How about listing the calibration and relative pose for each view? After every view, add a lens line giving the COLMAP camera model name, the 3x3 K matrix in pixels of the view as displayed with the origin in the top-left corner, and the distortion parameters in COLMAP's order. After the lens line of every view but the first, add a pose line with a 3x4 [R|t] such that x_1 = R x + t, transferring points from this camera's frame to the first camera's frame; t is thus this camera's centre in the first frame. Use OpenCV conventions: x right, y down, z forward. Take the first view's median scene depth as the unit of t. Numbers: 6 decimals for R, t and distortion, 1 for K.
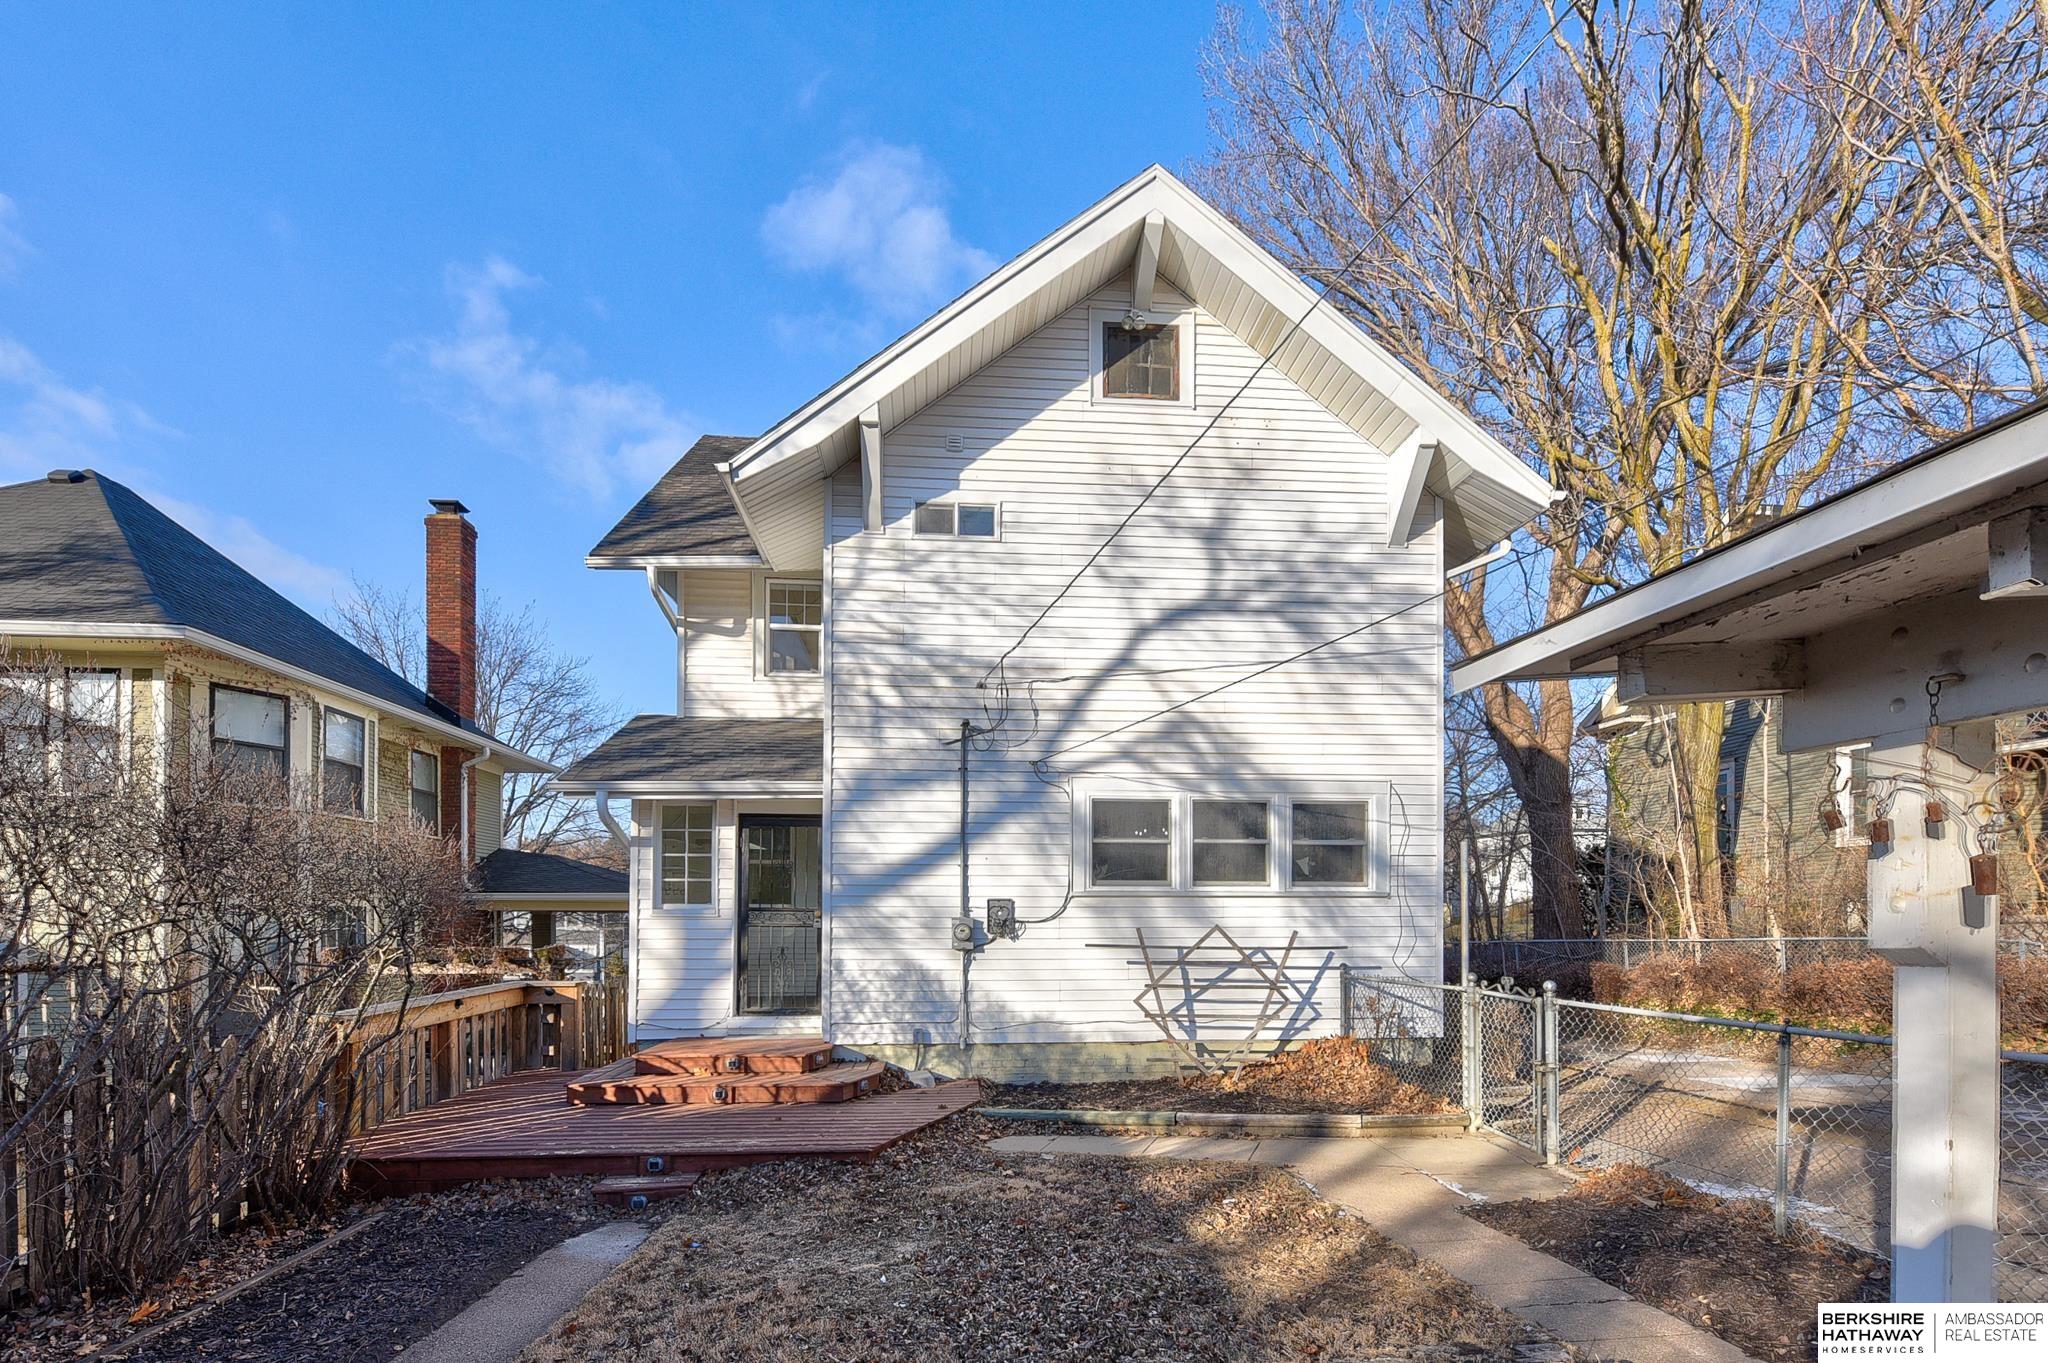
lens RADIAL K [[949.2, 0, 1018.7], [0, 949.2, 916.7], [0, 0, 1]] dist [-0.009731, 0.000008]
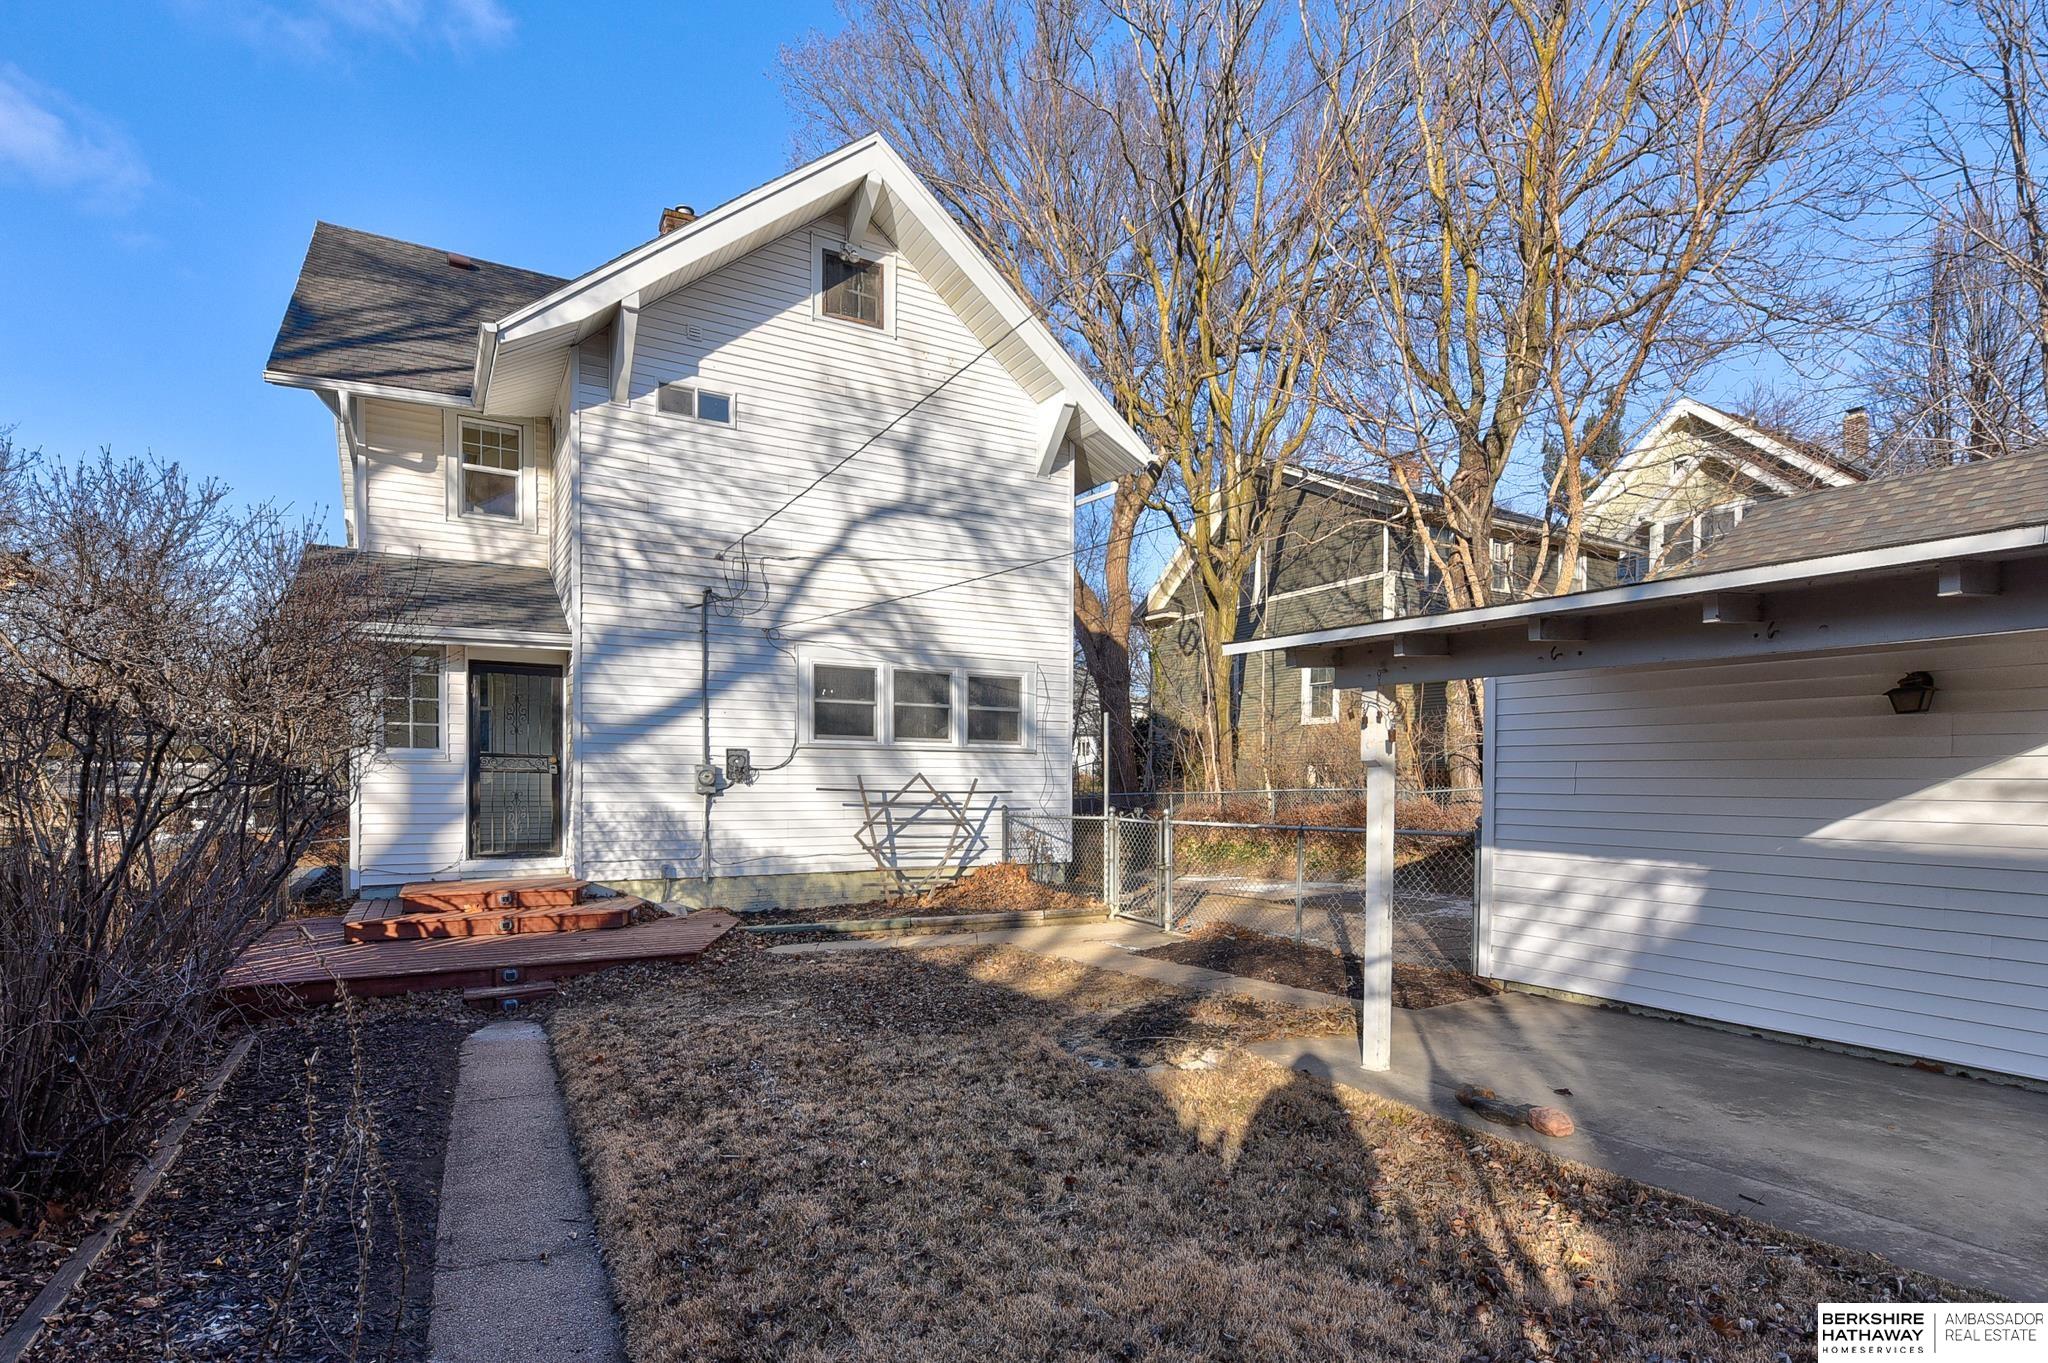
lens RADIAL K [[1006.9, 0, 1023.6], [0, 1006.9, 807.9], [0, 0, 1]] dist [0.000288, -0.000165]
pose [[0.897052, -0.007619, 0.441860, -0.240792], [-0.004493, 0.999642, 0.026359, 0.018299], [-0.441902, -0.025630, 0.896697, -0.227137]]
